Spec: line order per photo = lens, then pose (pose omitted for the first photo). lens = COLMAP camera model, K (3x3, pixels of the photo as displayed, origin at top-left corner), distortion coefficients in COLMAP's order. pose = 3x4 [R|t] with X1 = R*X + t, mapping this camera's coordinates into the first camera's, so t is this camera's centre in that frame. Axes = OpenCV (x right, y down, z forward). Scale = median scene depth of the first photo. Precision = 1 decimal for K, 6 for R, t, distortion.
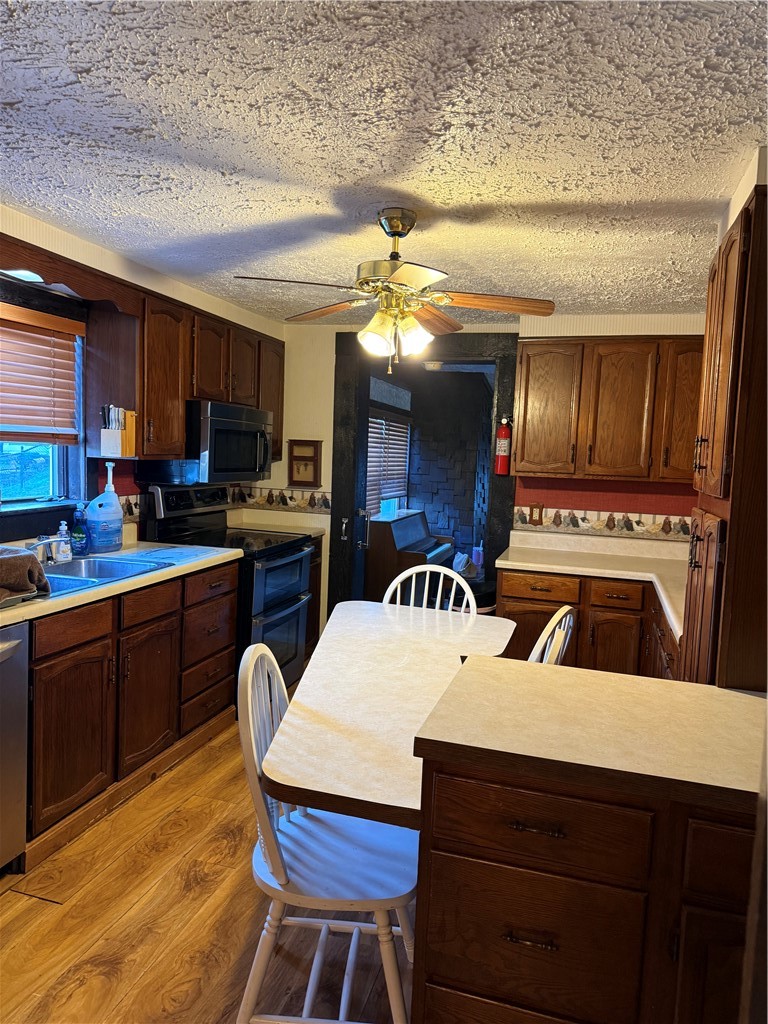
lens RADIAL K [[720.4, 0, 384.0], [0, 720.4, 512.0], [0, 0, 1]] dist [0.156925, -0.223397]
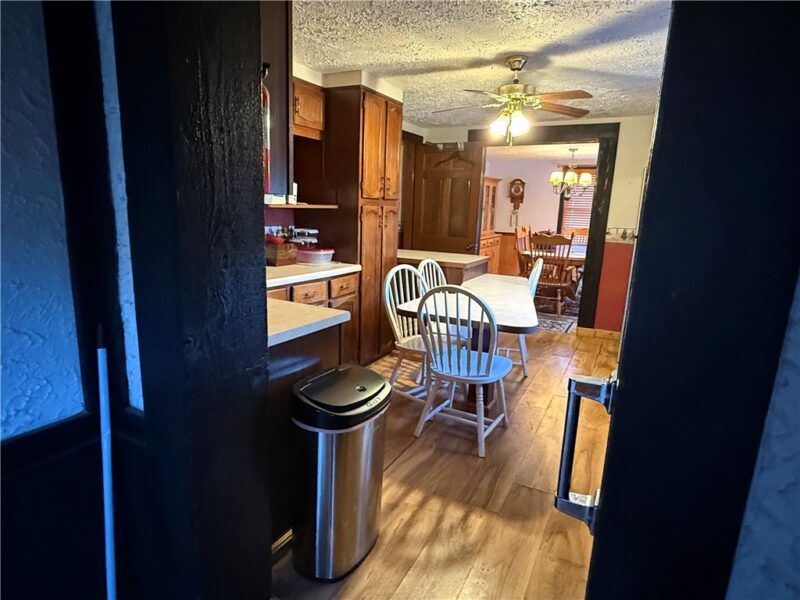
lens RADIAL K [[451.2, 0, 400.0], [0, 451.2, 300.0], [0, 0, 1]] dist [-0.002859, -0.002204]
pose [[-0.975157, -0.114736, 0.189486, 0.014783], [-0.056577, 0.956040, 0.287726, -0.096061], [-0.214168, 0.269858, -0.938780, 1.693327]]
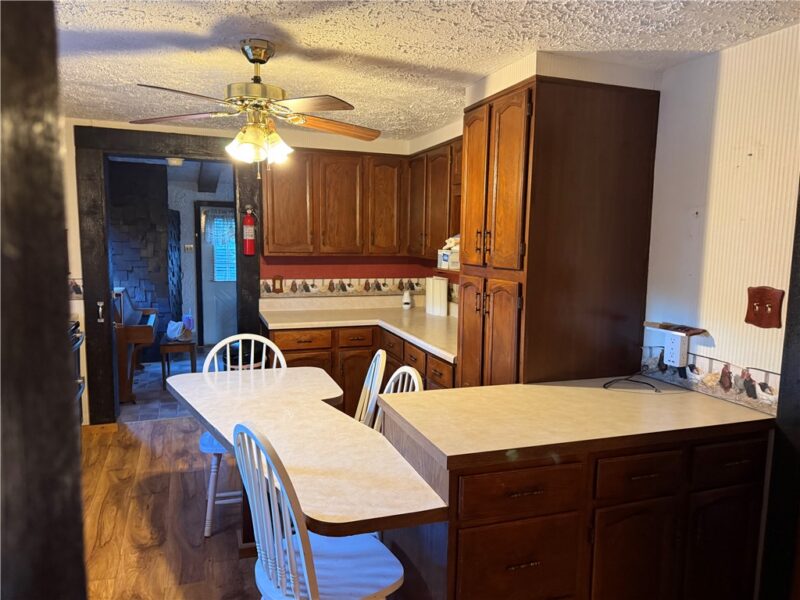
lens RADIAL K [[562.8, 0, 400.0], [0, 562.8, 300.0], [0, 0, 1]] dist [0.156925, -0.223397]
pose [[0.812202, -0.094667, 0.575644, -0.270628], [0.069469, 0.995419, 0.065684, -0.028547], [-0.579225, -0.013359, 0.815058, 0.073635]]
